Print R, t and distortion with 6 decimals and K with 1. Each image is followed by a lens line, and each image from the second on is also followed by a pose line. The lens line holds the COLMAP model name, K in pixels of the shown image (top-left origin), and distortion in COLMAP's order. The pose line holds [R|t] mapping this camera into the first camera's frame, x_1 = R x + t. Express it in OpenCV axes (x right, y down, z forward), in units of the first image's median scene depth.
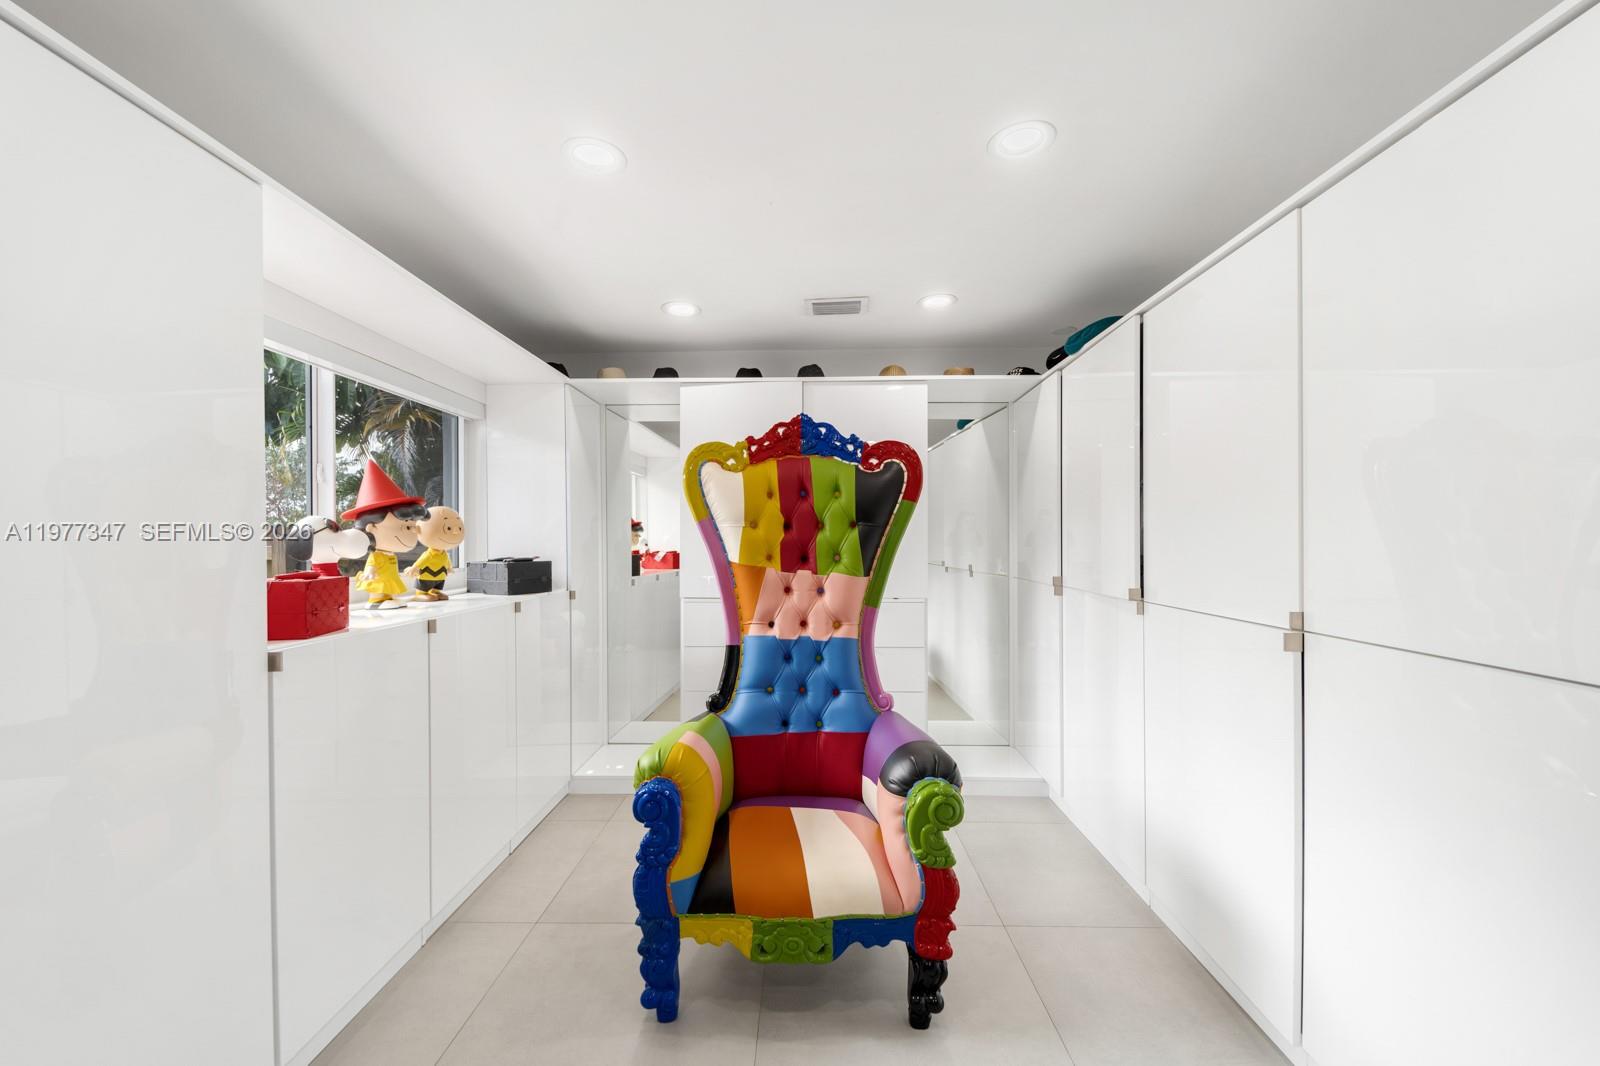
lens RADIAL K [[646.0, 0, 798.2], [0, 646.0, 528.5], [0, 0, 1]] dist [0.012182, -0.007801]
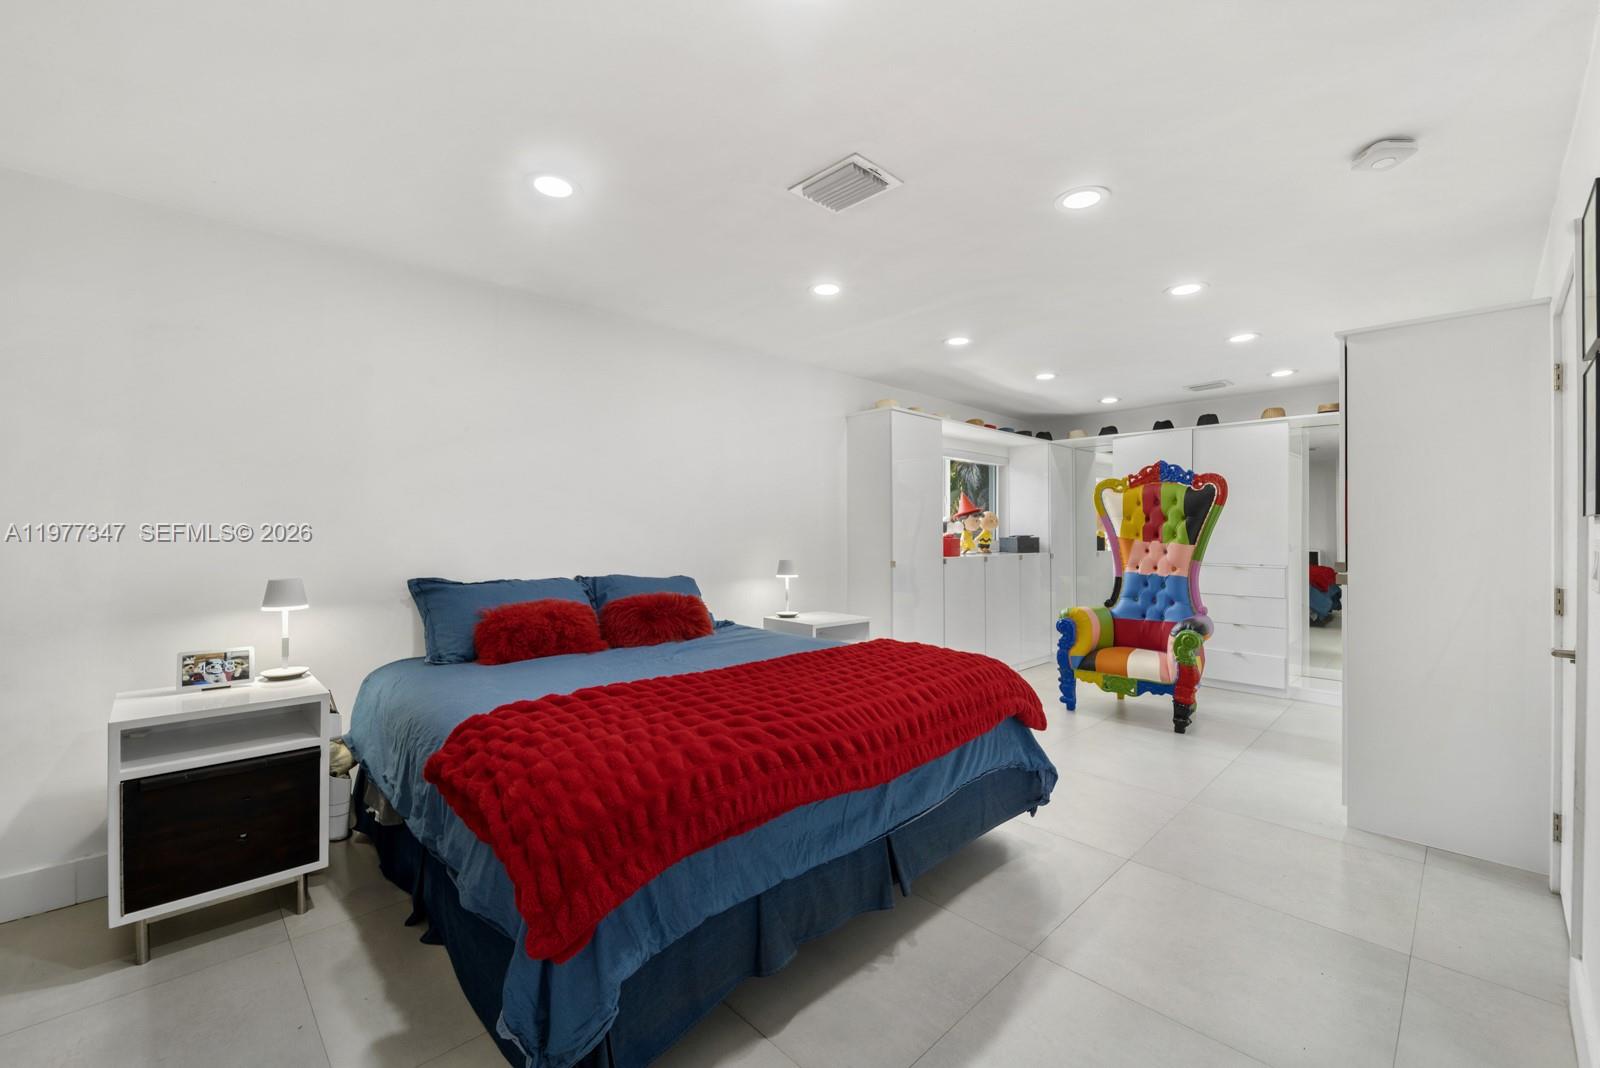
lens RADIAL K [[646.0, 0, 794.8], [0, 646.0, 528.9], [0, 0, 1]] dist [0.012182, -0.007801]
pose [[0.704904, 0.003054, -0.709296, 0.644055], [0.004877, 0.999946, 0.009152, 0.003115], [0.709286, -0.009910, 0.704851, -1.203921]]
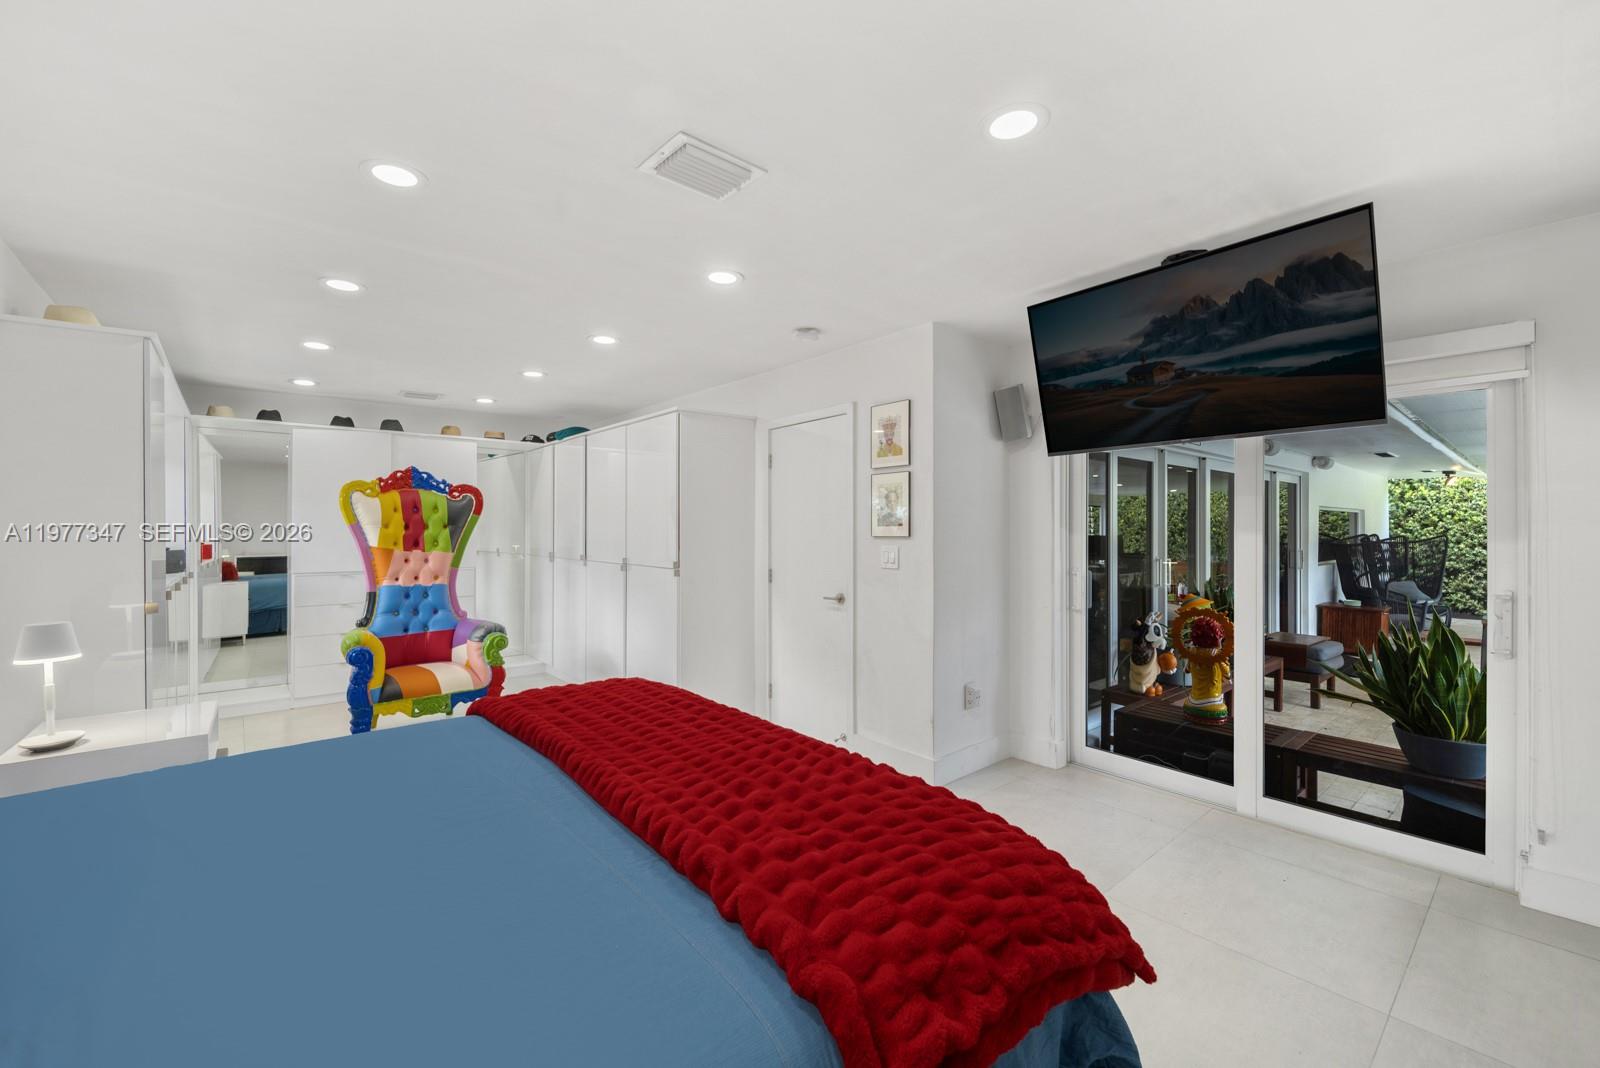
lens RADIAL K [[646.0, 0, 796.1], [0, 646.0, 525.3], [0, 0, 1]] dist [0.012182, -0.007801]
pose [[0.750842, 0.004062, 0.660469, -0.417897], [-0.010379, 0.999930, 0.005649, -0.031895], [-0.660400, -0.011096, 0.750832, -1.192036]]
